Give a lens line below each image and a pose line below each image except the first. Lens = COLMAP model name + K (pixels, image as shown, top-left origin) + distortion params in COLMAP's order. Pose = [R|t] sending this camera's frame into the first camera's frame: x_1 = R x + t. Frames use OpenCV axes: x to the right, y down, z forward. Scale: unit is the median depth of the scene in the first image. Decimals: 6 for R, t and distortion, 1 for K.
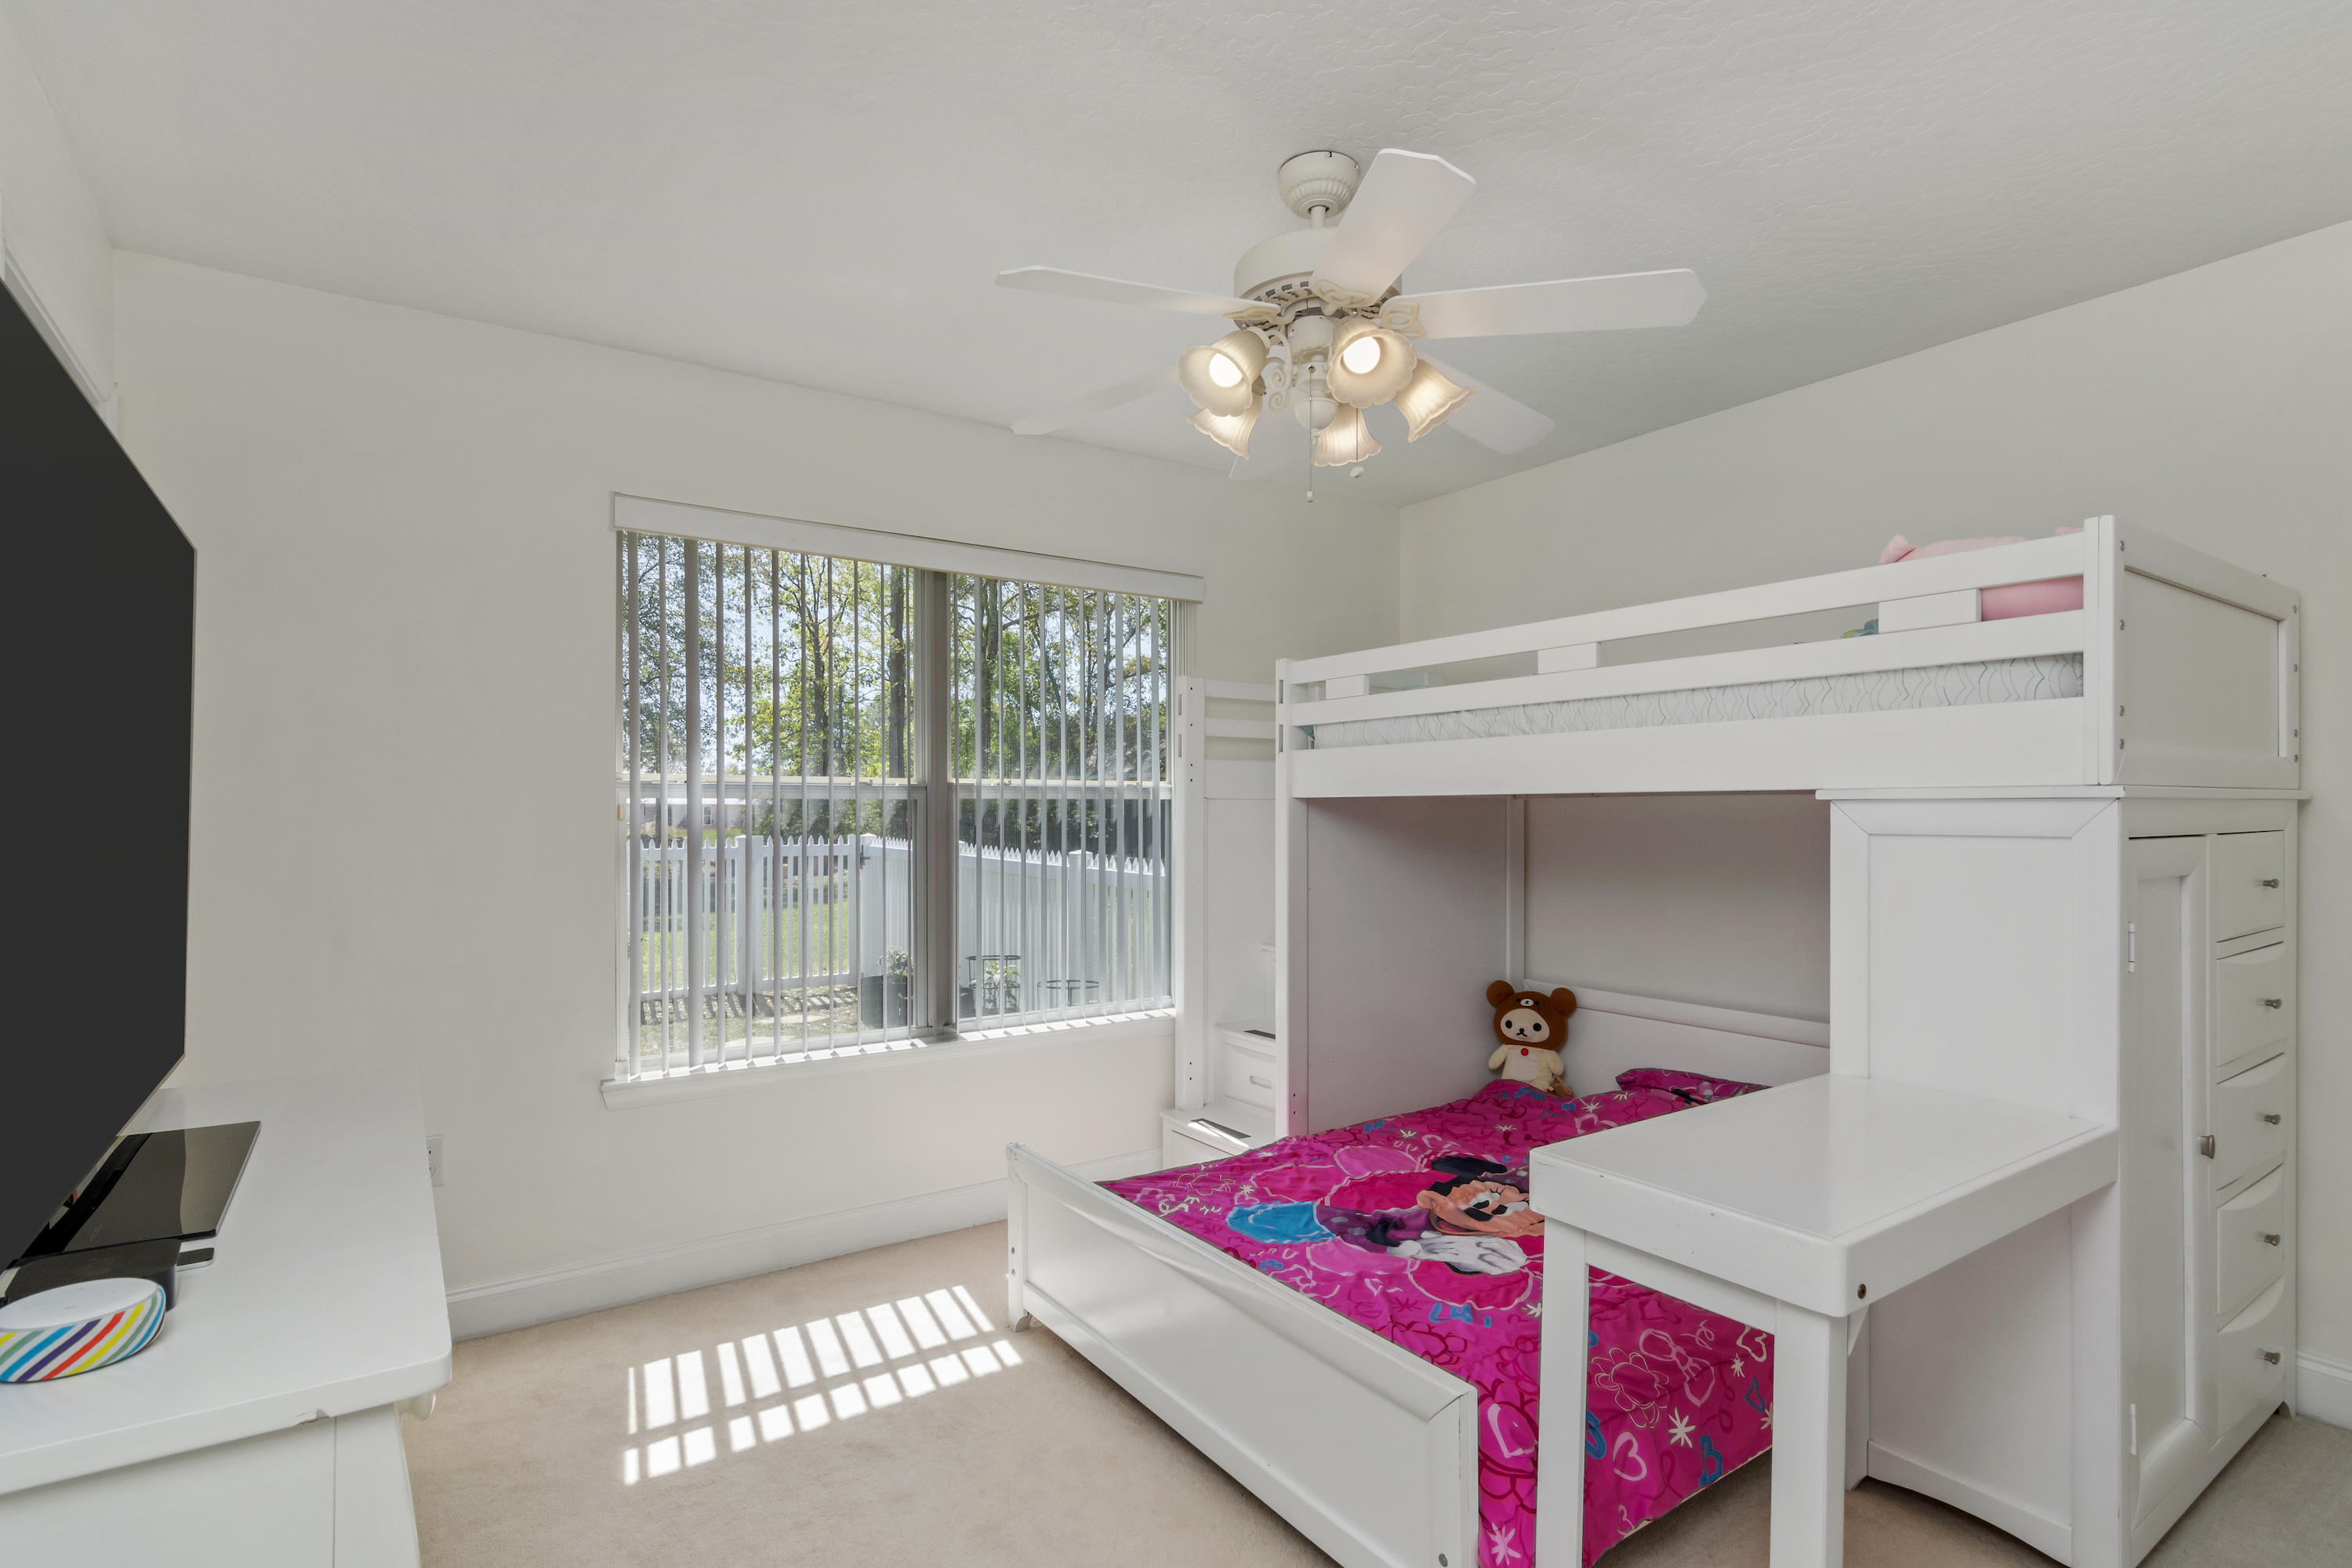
lens RADIAL K [[1140.0, 0, 1174.3], [0, 1140.0, 797.2], [0, 0, 1]] dist [-0.003262, 0.003526]
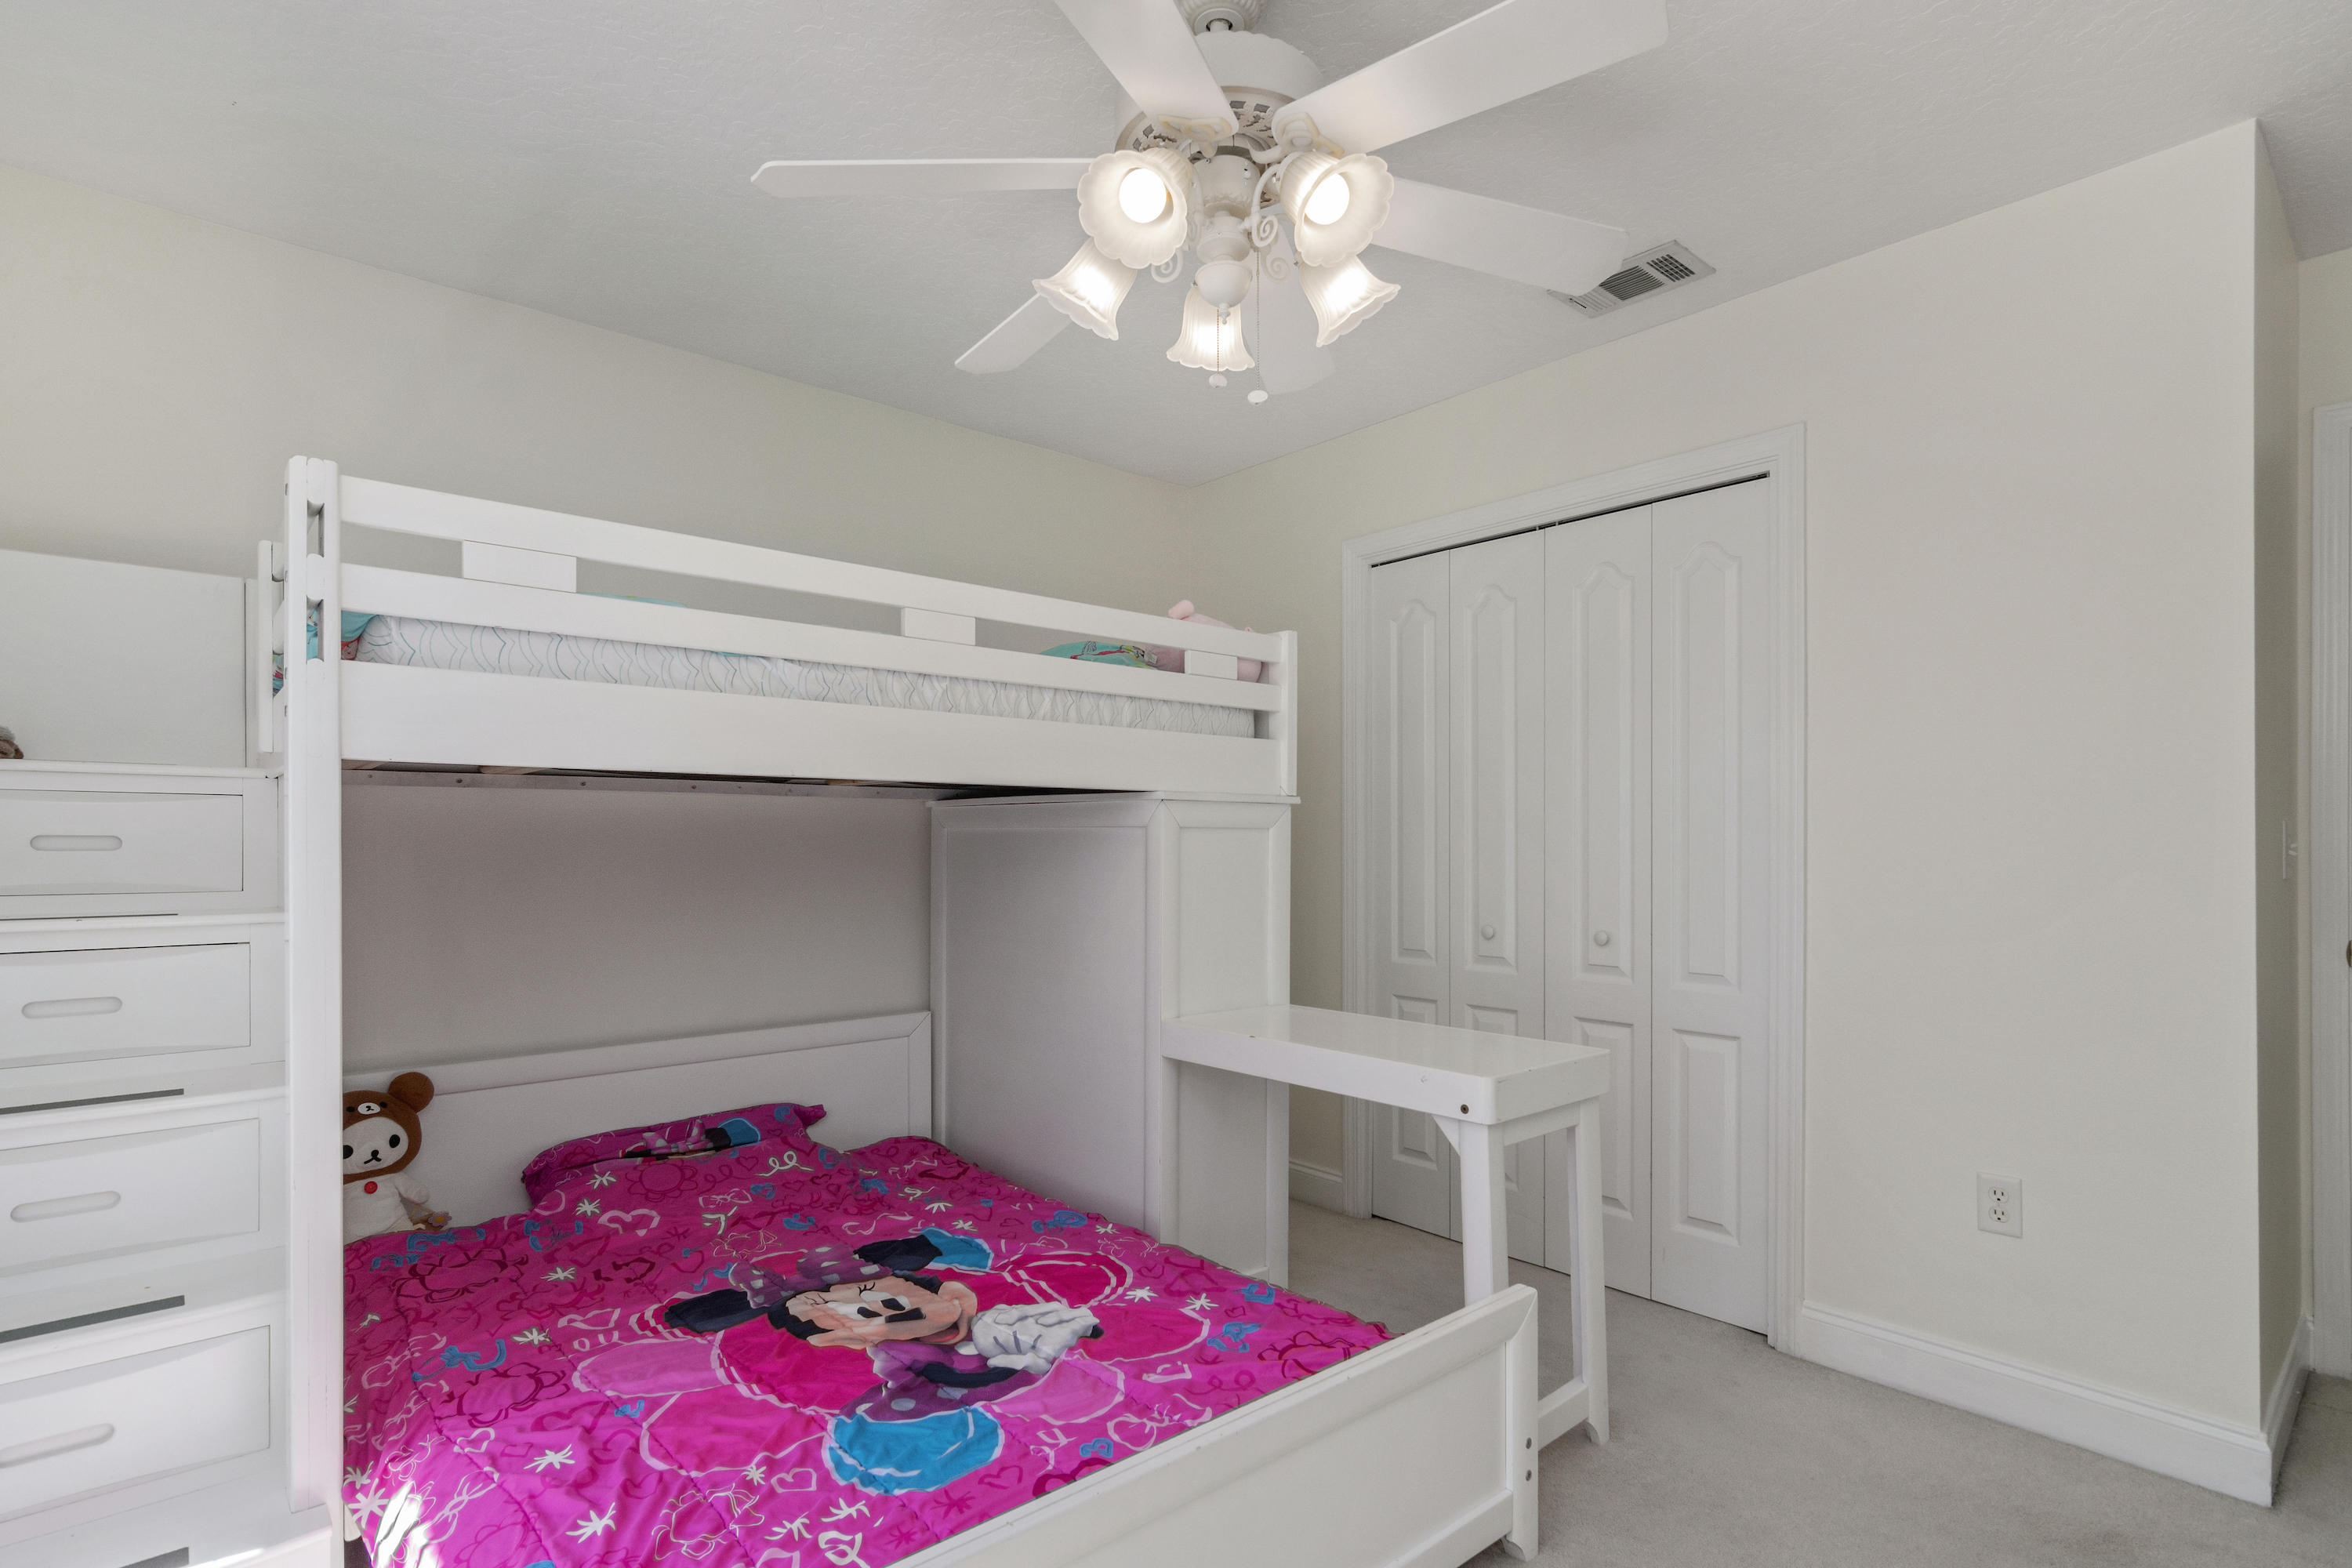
lens RADIAL K [[1140.0, 0, 1139.6], [0, 1140.0, 848.3], [0, 0, 1]] dist [-0.003262, 0.003526]
pose [[-0.107161, -0.001078, 0.994241, -0.512604], [-0.011531, 0.999934, -0.000159, 0.043217], [-0.994175, -0.011482, -0.107166, 0.907074]]
